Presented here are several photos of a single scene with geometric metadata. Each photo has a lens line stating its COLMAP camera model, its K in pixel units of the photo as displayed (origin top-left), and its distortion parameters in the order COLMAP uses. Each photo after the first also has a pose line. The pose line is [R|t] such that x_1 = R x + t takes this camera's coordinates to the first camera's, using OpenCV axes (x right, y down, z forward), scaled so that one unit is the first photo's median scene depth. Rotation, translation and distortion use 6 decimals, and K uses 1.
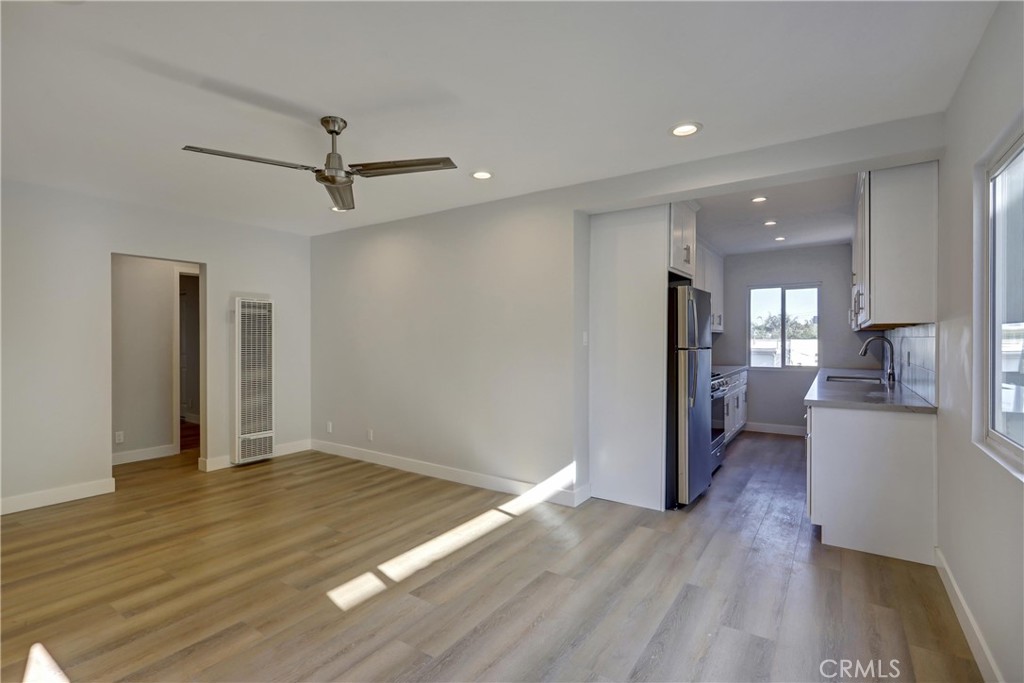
lens RADIAL K [[487.2, 0, 505.2], [0, 487.2, 339.5], [0, 0, 1]] dist [-0.001958, 0.000238]
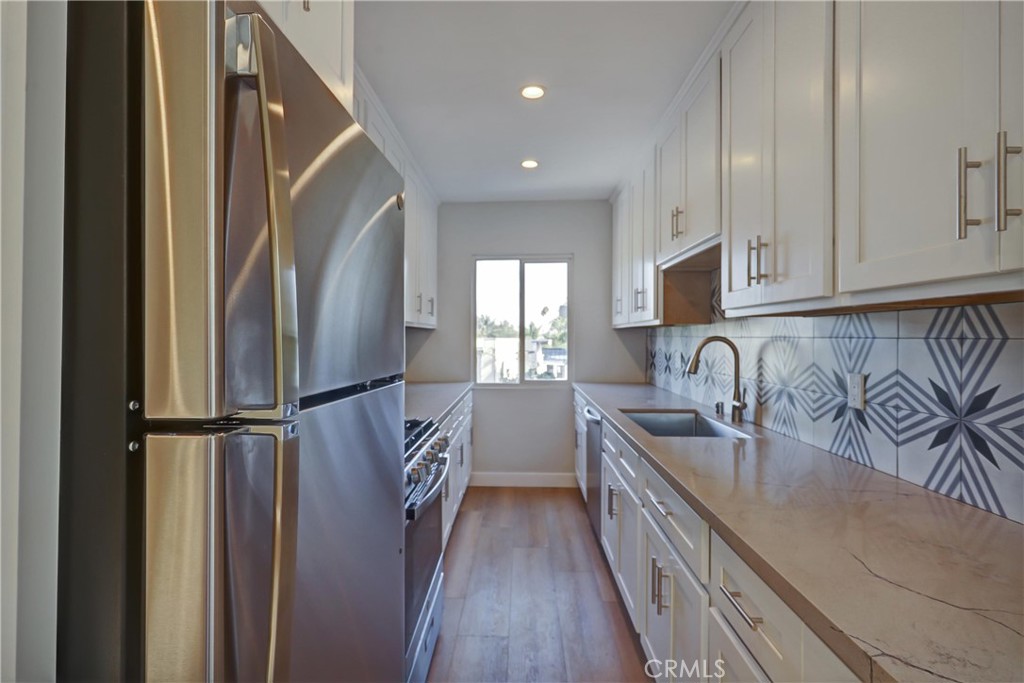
lens RADIAL K [[487.2, 0, 505.2], [0, 487.2, 339.5], [0, 0, 1]] dist [-0.001958, 0.000238]
pose [[0.841318, 0.000850, 0.540540, 0.205564], [-0.002600, 0.999994, 0.002475, -0.002336], [-0.540535, -0.003488, 0.841314, 0.475521]]
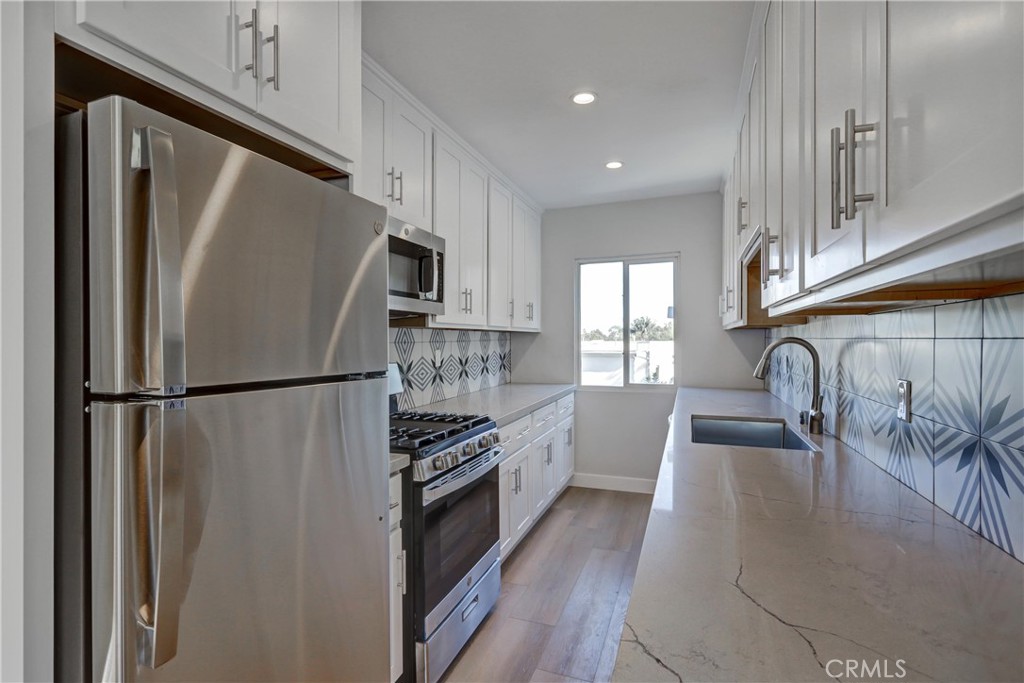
lens RADIAL K [[489.7, 0, 508.4], [0, 489.7, 342.8], [0, 0, 1]] dist [-0.002712, -0.000015]
pose [[0.970303, -0.004201, 0.241856, 0.271356], [0.003565, 0.999989, 0.003068, -0.002559], [-0.241867, -0.002115, 0.970307, 0.422121]]
